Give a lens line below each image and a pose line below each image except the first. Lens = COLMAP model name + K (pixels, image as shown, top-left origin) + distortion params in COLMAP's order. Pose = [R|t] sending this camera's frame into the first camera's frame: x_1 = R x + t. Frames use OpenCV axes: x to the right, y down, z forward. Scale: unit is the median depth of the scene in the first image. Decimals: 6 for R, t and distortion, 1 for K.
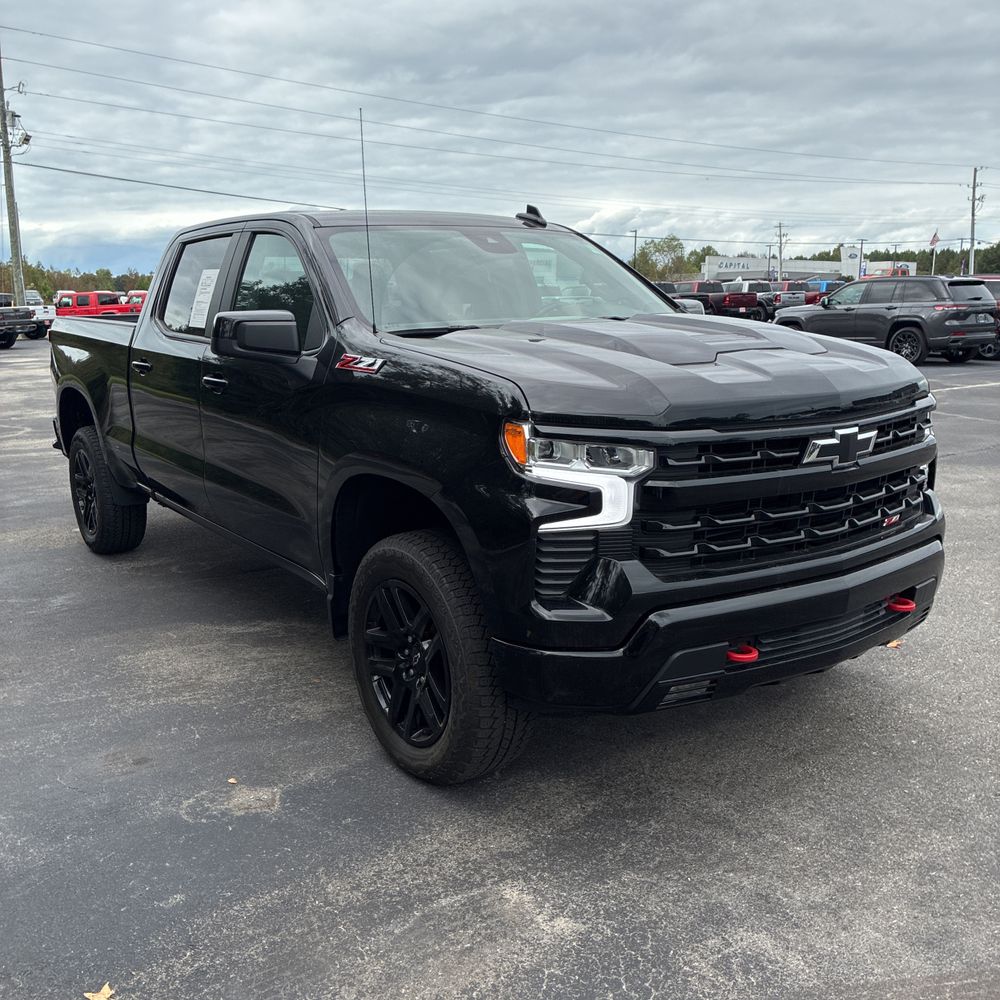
lens RADIAL K [[1018.6, 0, 495.1], [0, 1018.6, 486.1], [0, 0, 1]] dist [0.011237, 0.017213]
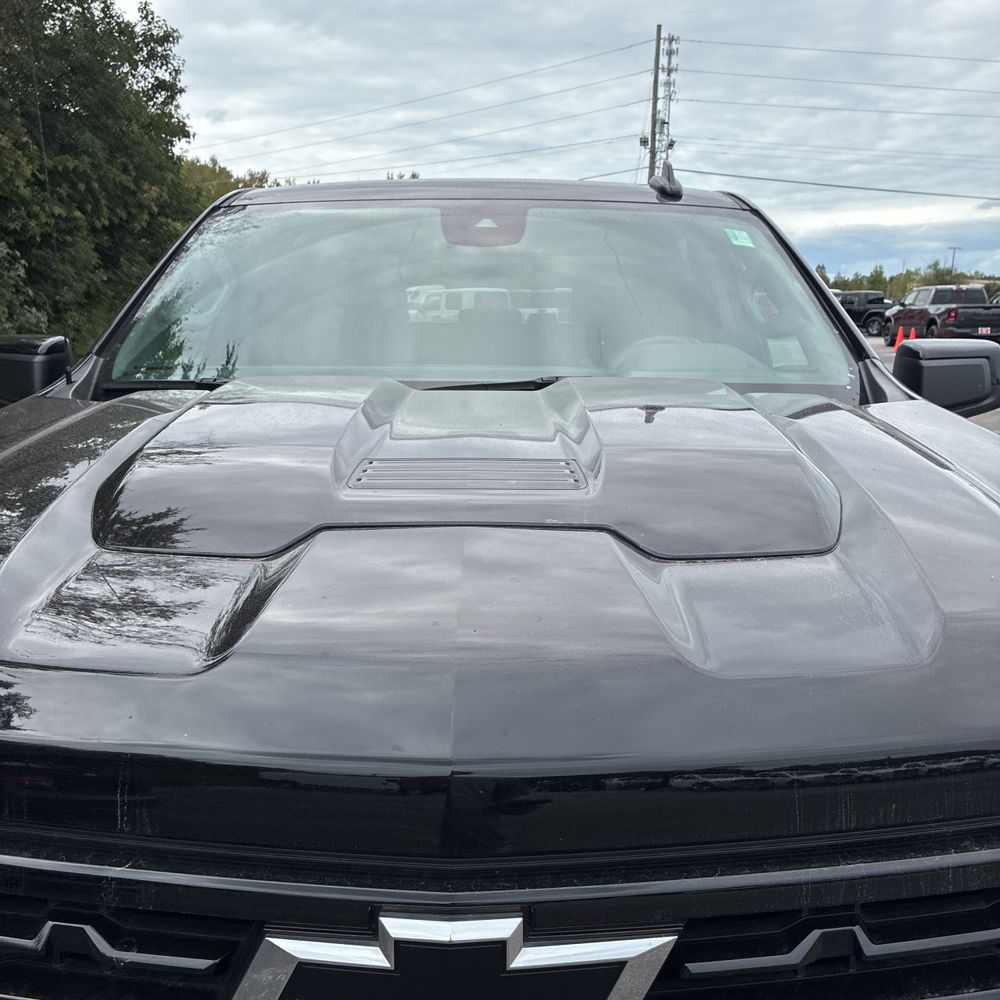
lens RADIAL K [[1018.6, 0, 495.1], [0, 1018.6, 486.1], [0, 0, 1]] dist [0.011237, 0.017213]
pose [[0.812588, 0.128059, -0.568596, 0.485242], [-0.127851, 0.990967, 0.040472, -0.174763], [0.568643, 0.039808, 0.821621, 0.792343]]
